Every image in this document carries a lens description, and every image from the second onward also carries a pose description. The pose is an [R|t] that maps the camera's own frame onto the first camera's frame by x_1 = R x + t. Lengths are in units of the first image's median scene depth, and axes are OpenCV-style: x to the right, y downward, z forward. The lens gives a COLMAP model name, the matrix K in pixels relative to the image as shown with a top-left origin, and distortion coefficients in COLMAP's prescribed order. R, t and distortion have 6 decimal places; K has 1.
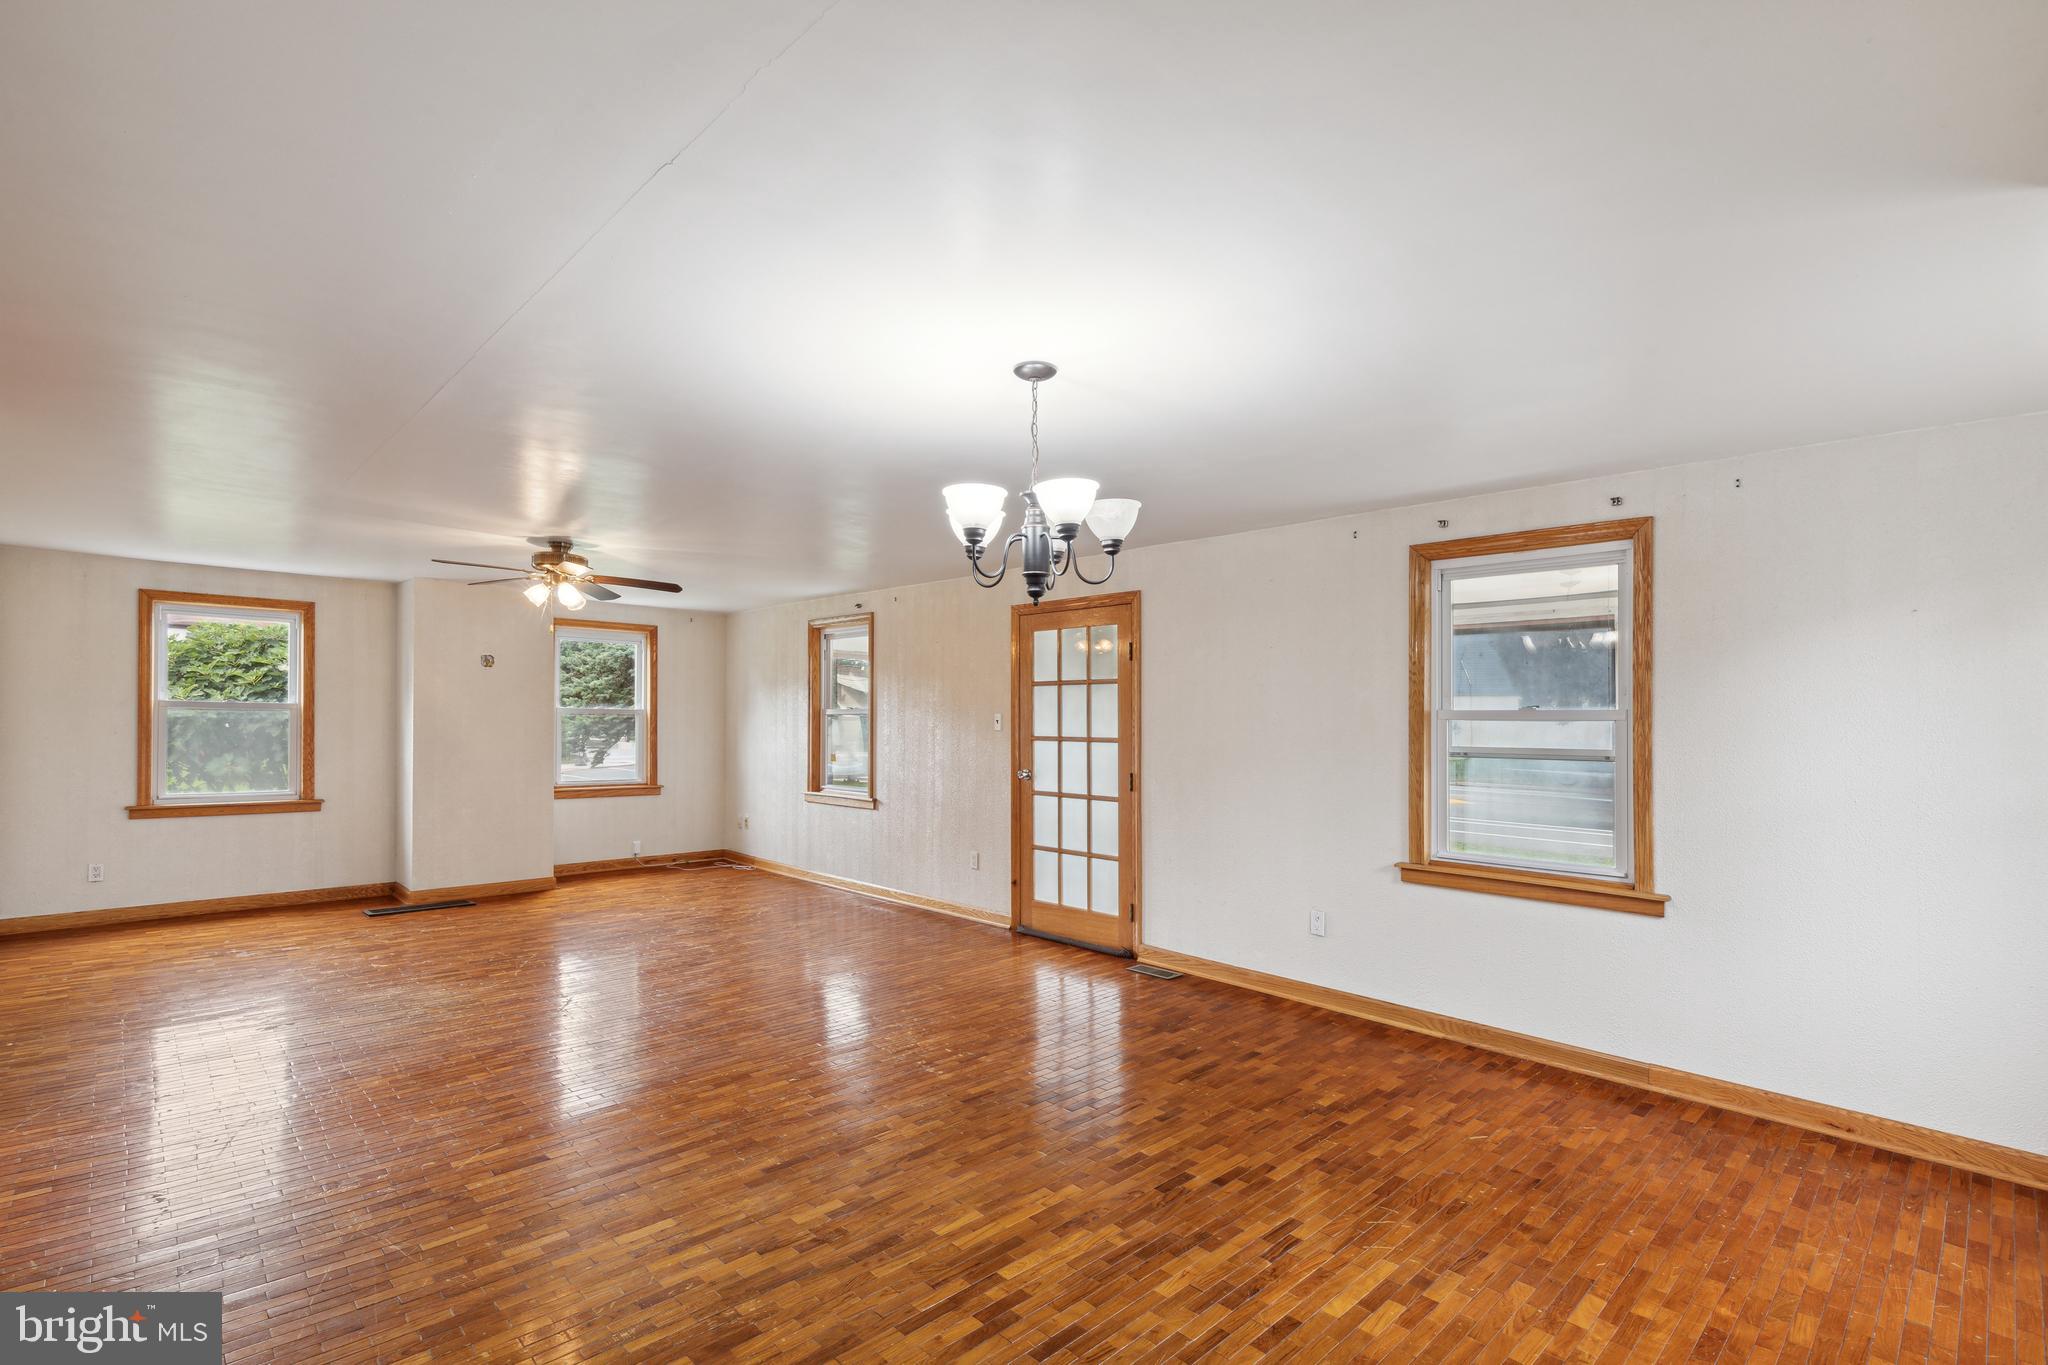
lens RADIAL K [[930.8, 0, 1065.9], [0, 930.8, 725.3], [0, 0, 1]] dist [0.008753, -0.000514]
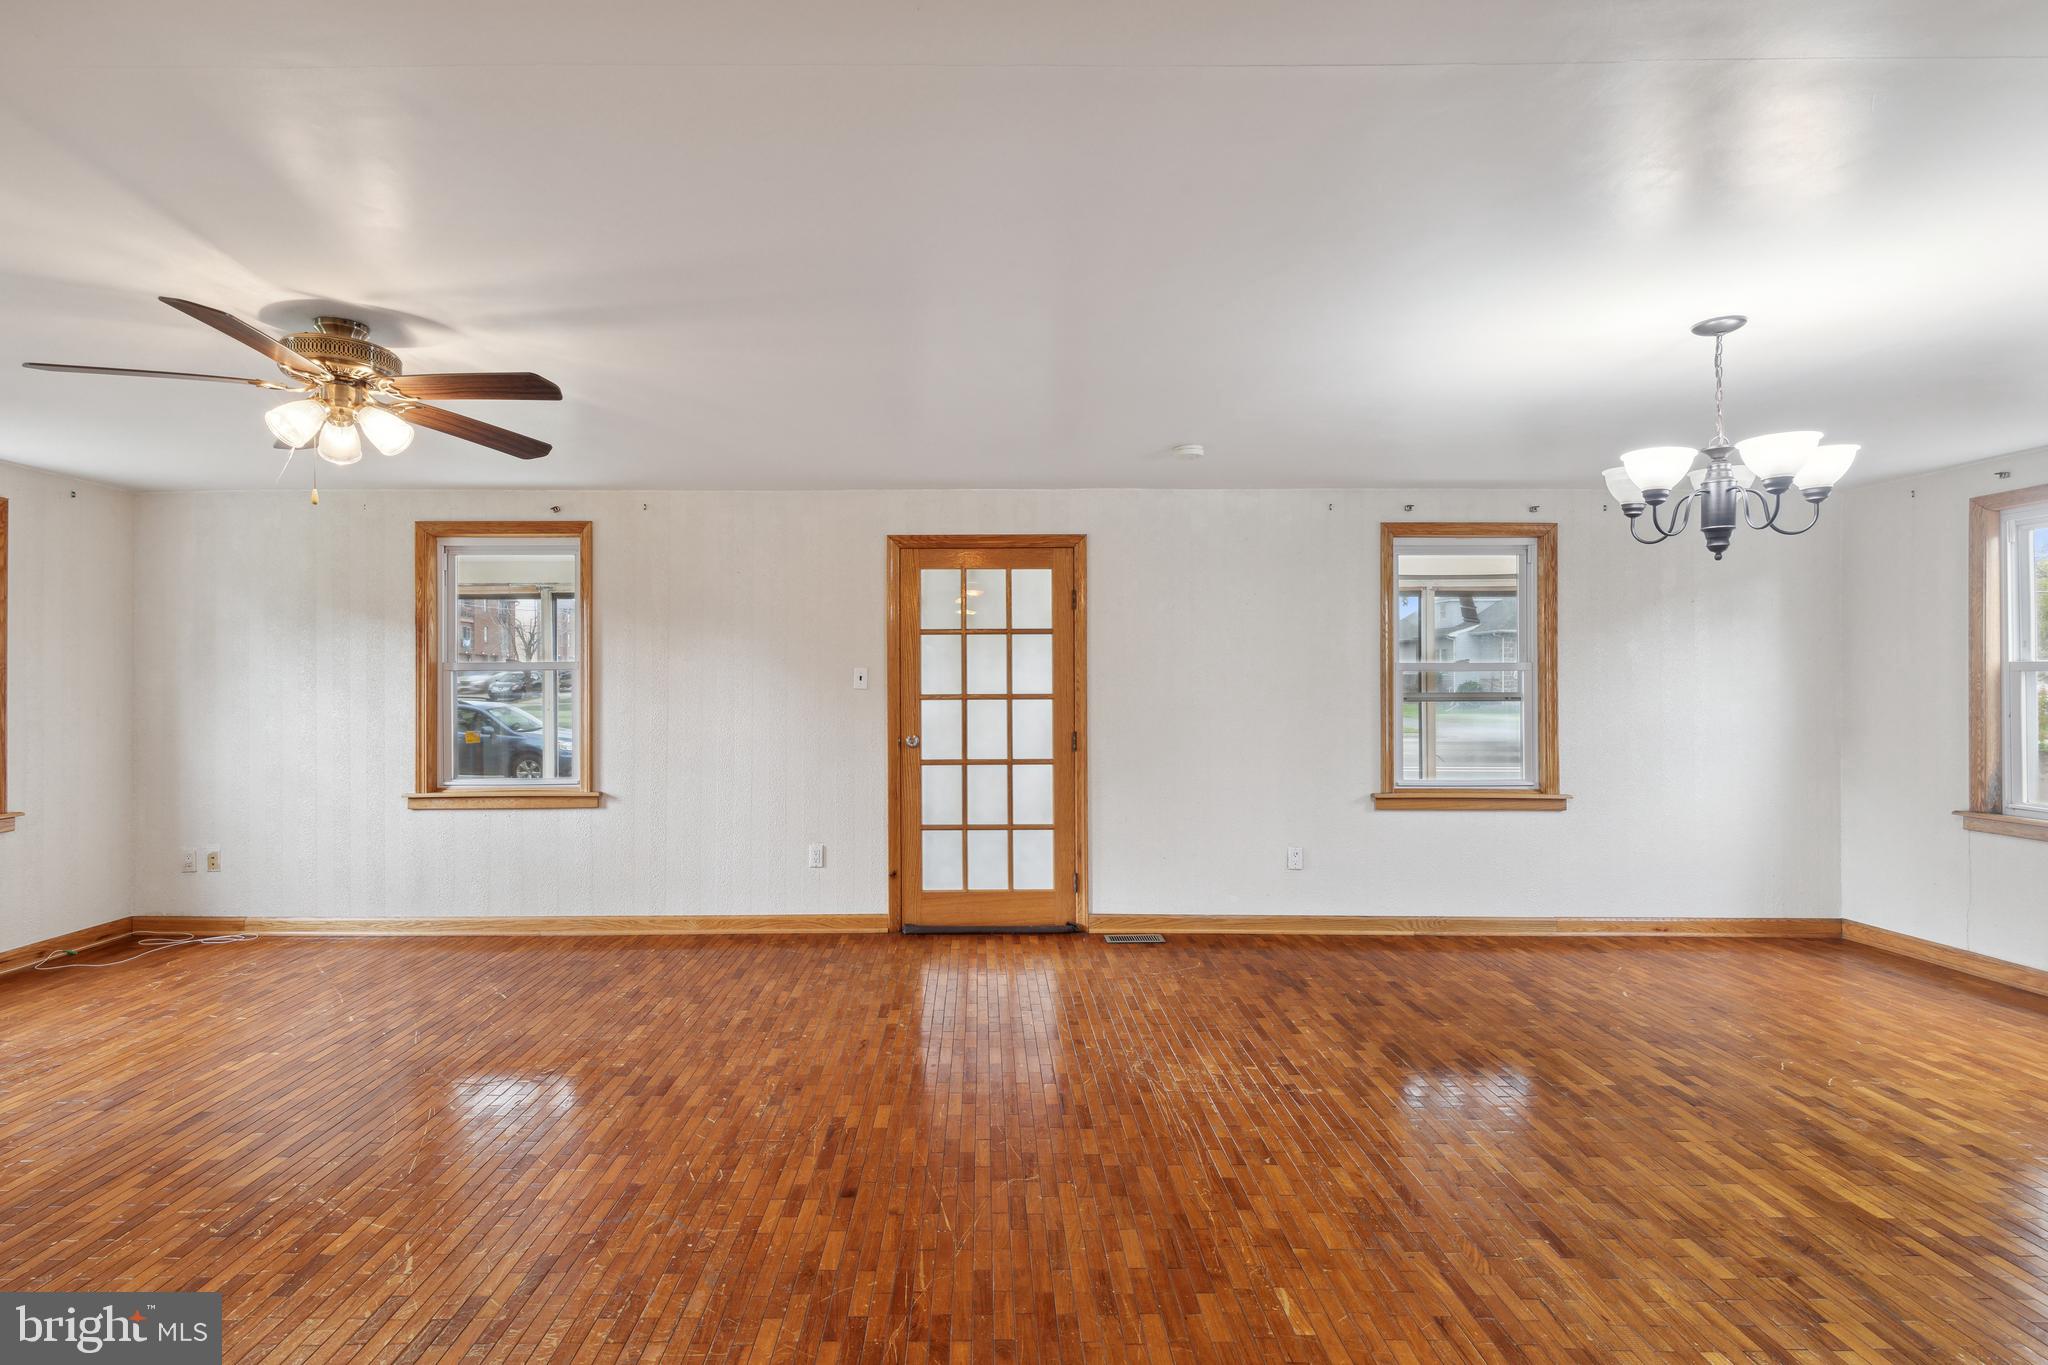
lens RADIAL K [[930.8, 0, 951.0], [0, 930.8, 675.0], [0, 0, 1]] dist [0.008753, -0.000514]
pose [[0.712551, -0.011220, 0.701531, -0.819664], [0.011632, 0.999924, 0.004178, -0.011839], [-0.701524, 0.005183, 0.712627, 0.531026]]
